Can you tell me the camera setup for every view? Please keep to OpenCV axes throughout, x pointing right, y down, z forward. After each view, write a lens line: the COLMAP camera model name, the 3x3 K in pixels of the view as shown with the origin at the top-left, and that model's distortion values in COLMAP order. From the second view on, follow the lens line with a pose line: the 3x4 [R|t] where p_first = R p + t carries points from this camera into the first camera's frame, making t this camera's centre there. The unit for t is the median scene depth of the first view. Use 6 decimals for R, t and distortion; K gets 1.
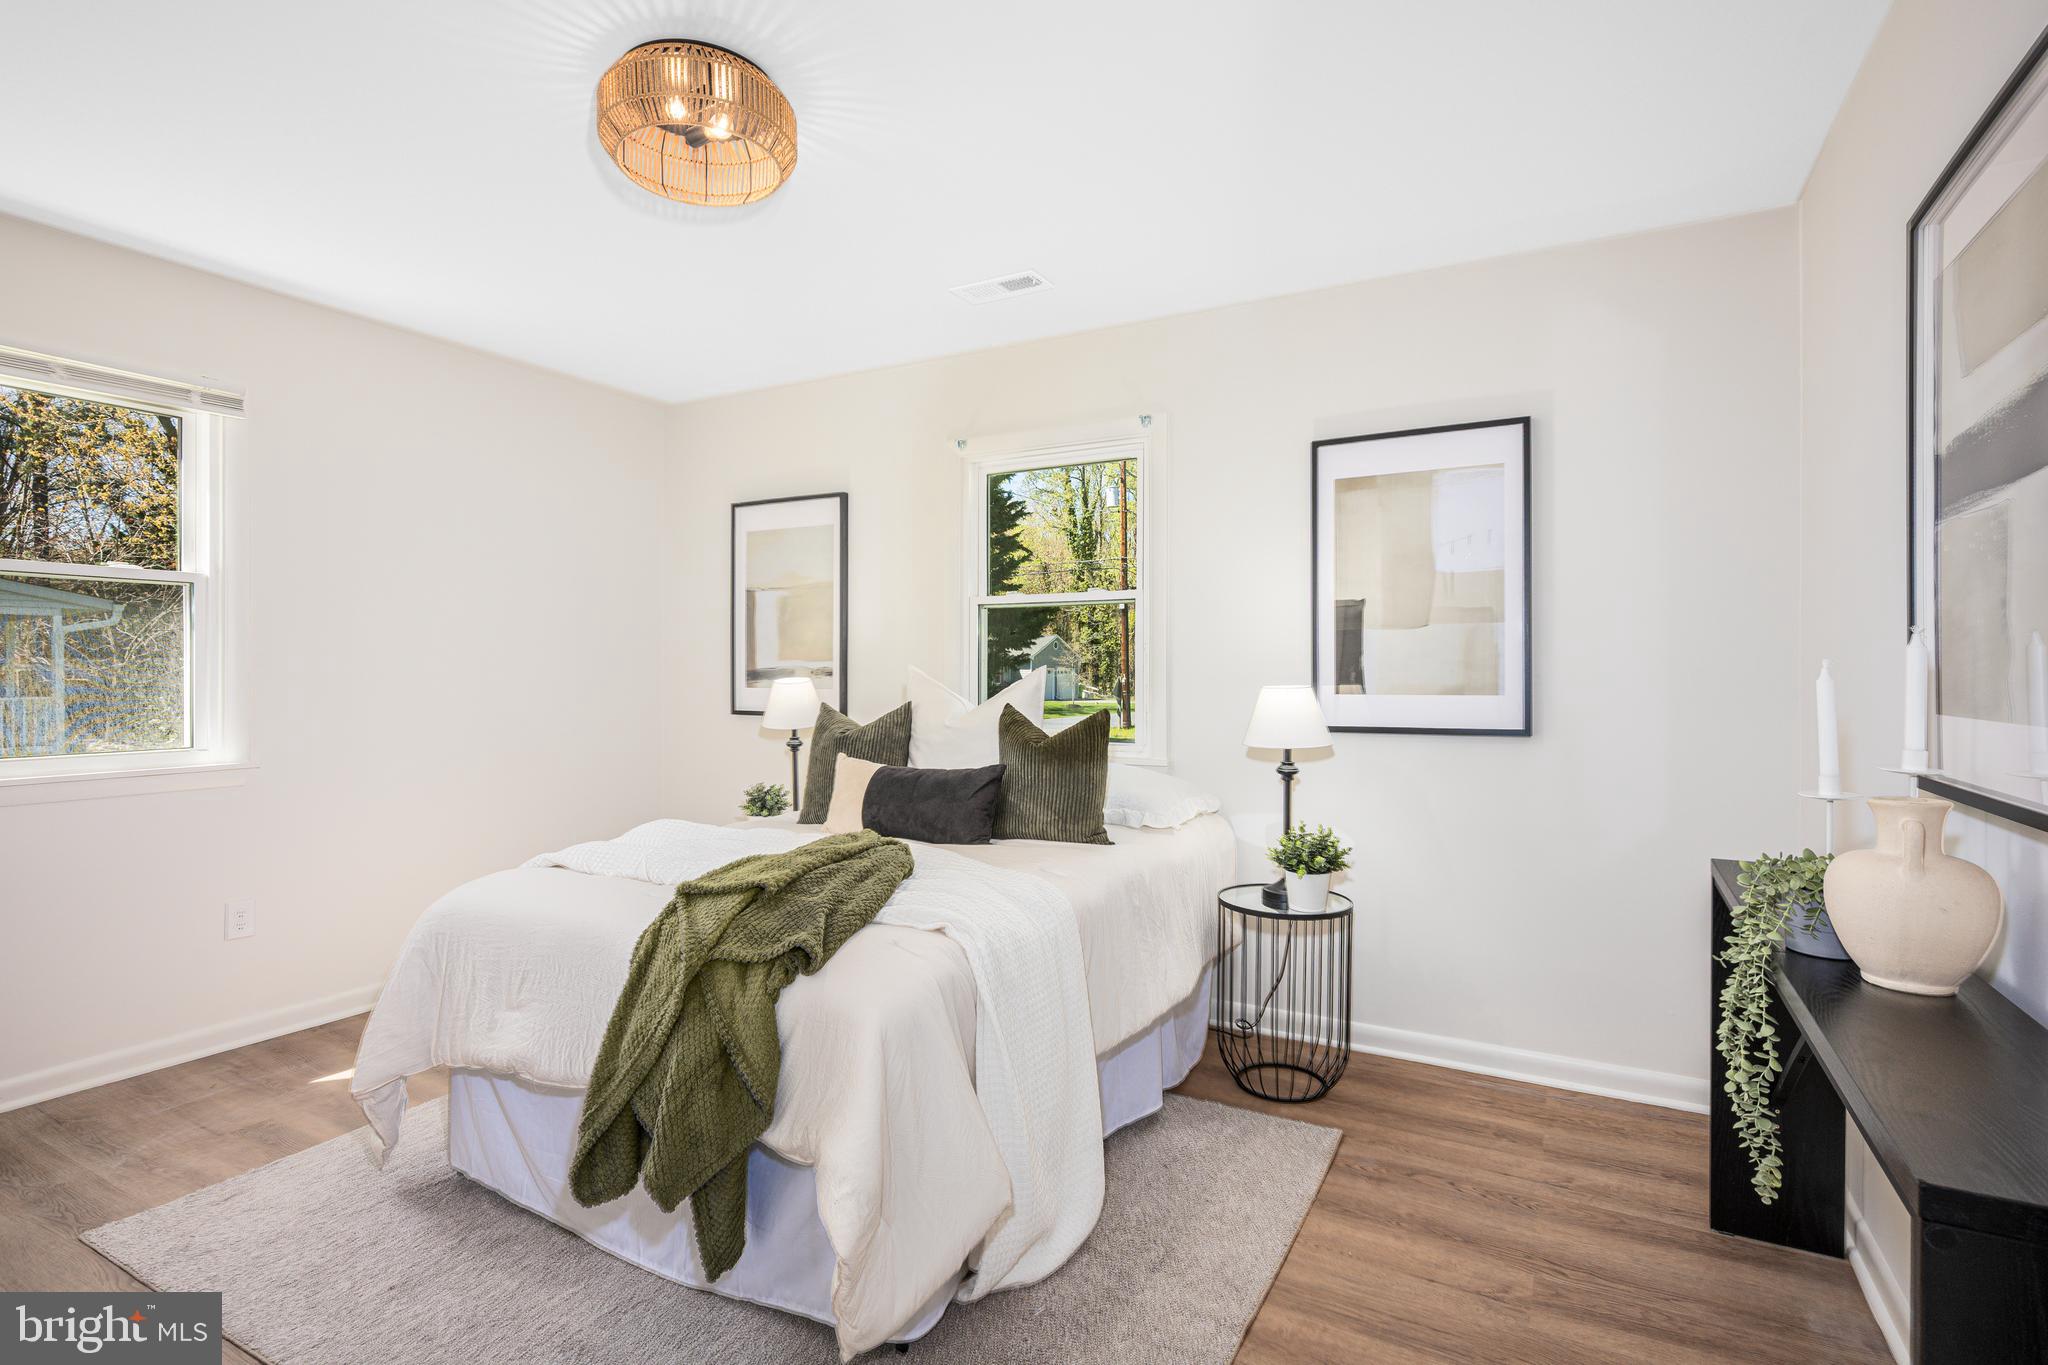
lens RADIAL K [[1007.5, 0, 1033.2], [0, 1007.5, 692.5], [0, 0, 1]] dist [0.003910, -0.000414]
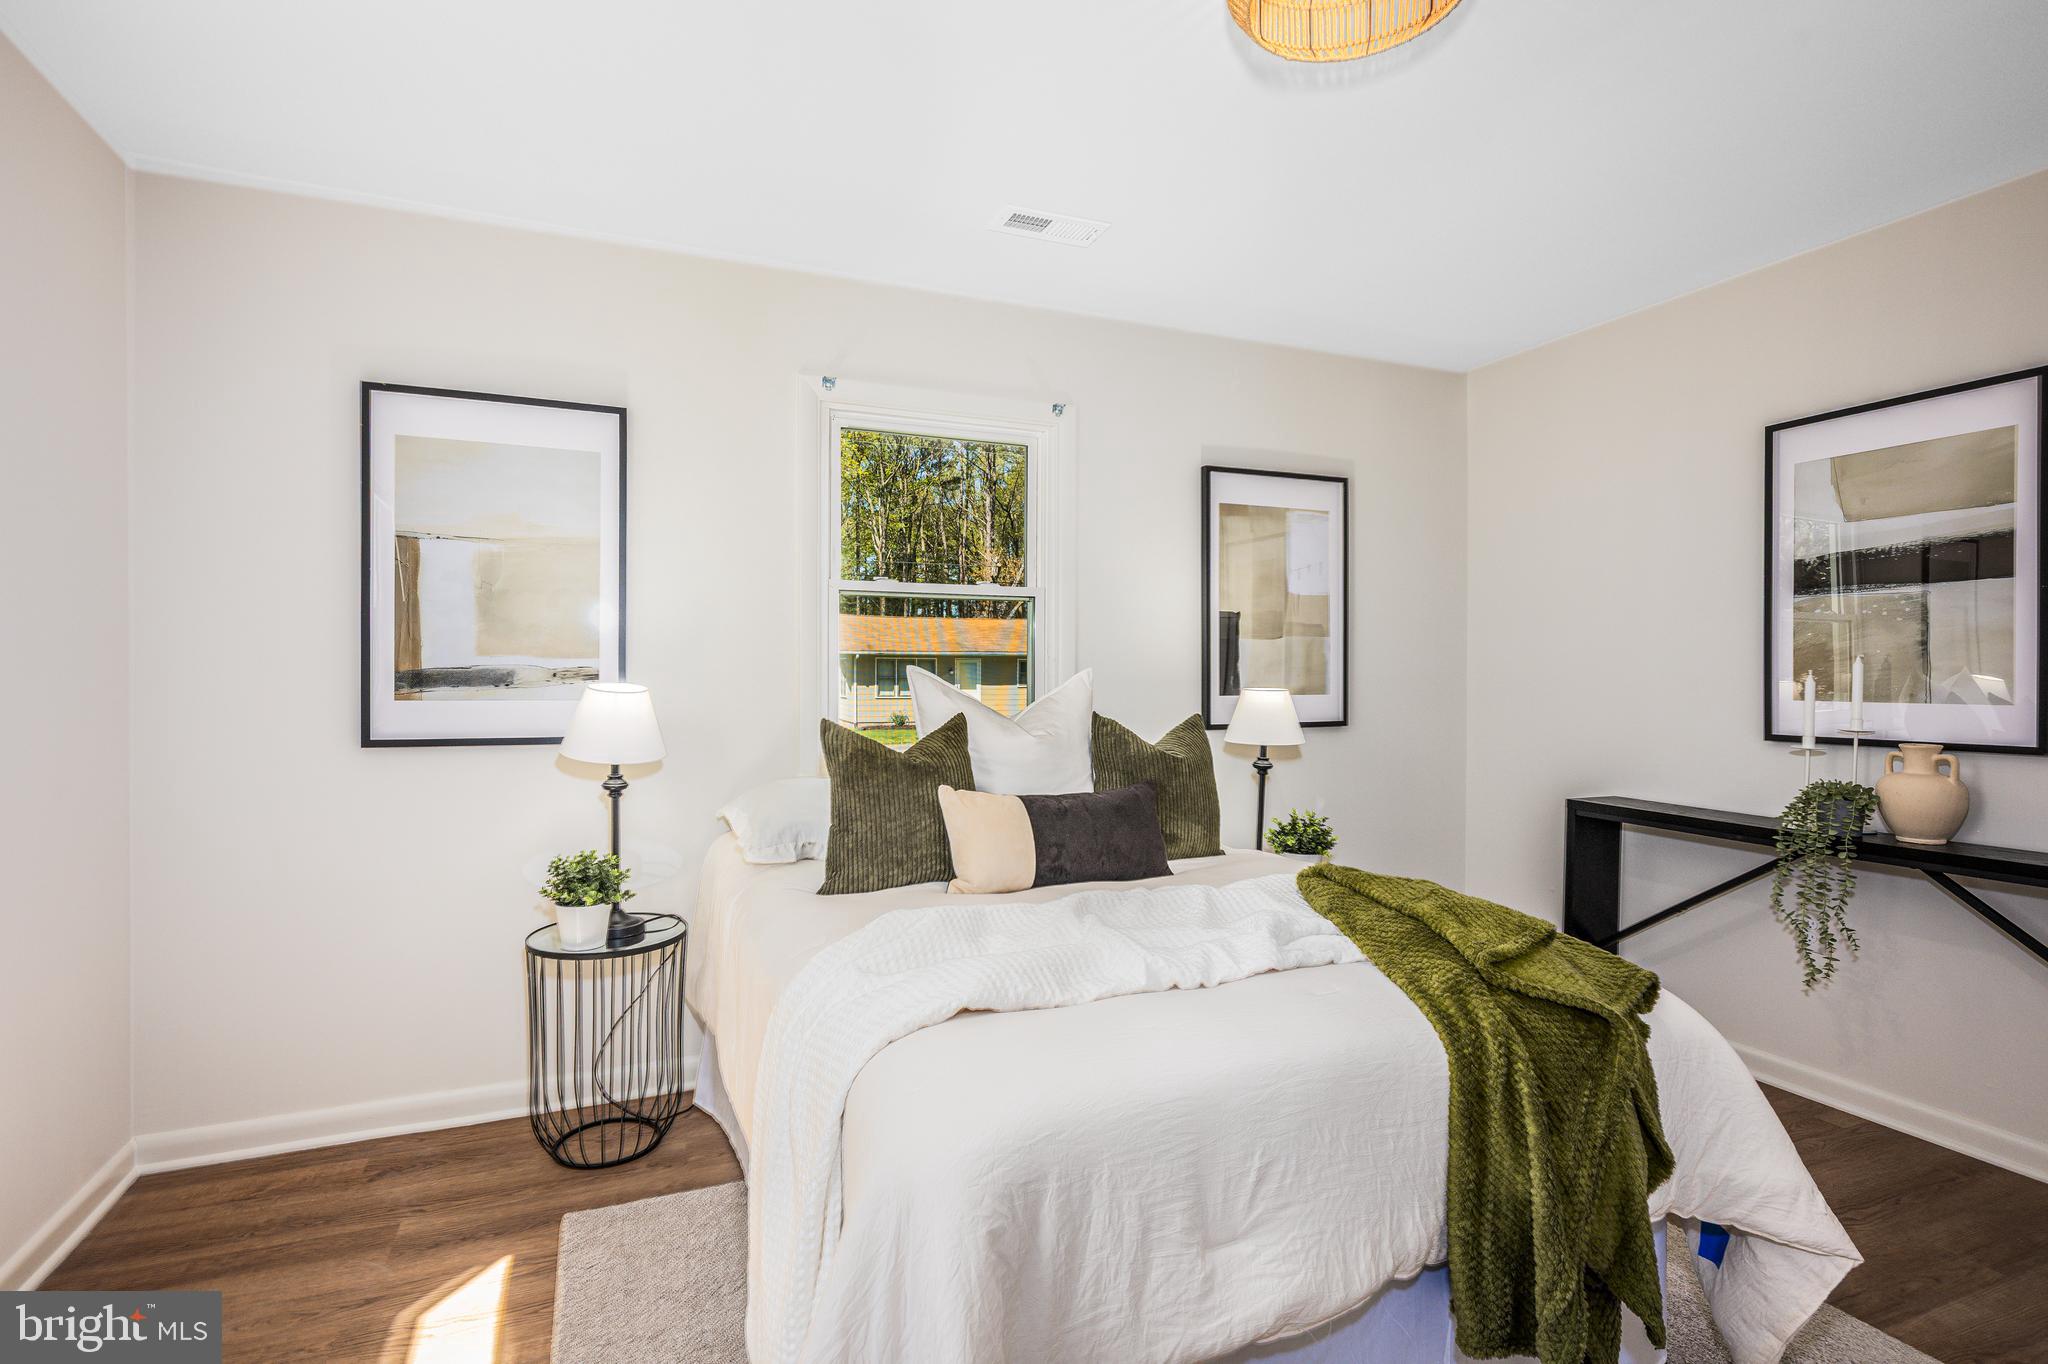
lens RADIAL K [[1007.5, 0, 1027.9], [0, 1007.5, 667.2], [0, 0, 1]] dist [0.003910, -0.000414]
pose [[0.623210, 0.008937, 0.782003, -0.700956], [0.014538, 0.999630, -0.023010, -0.007103], [-0.781919, 0.025709, 0.622849, 0.474019]]
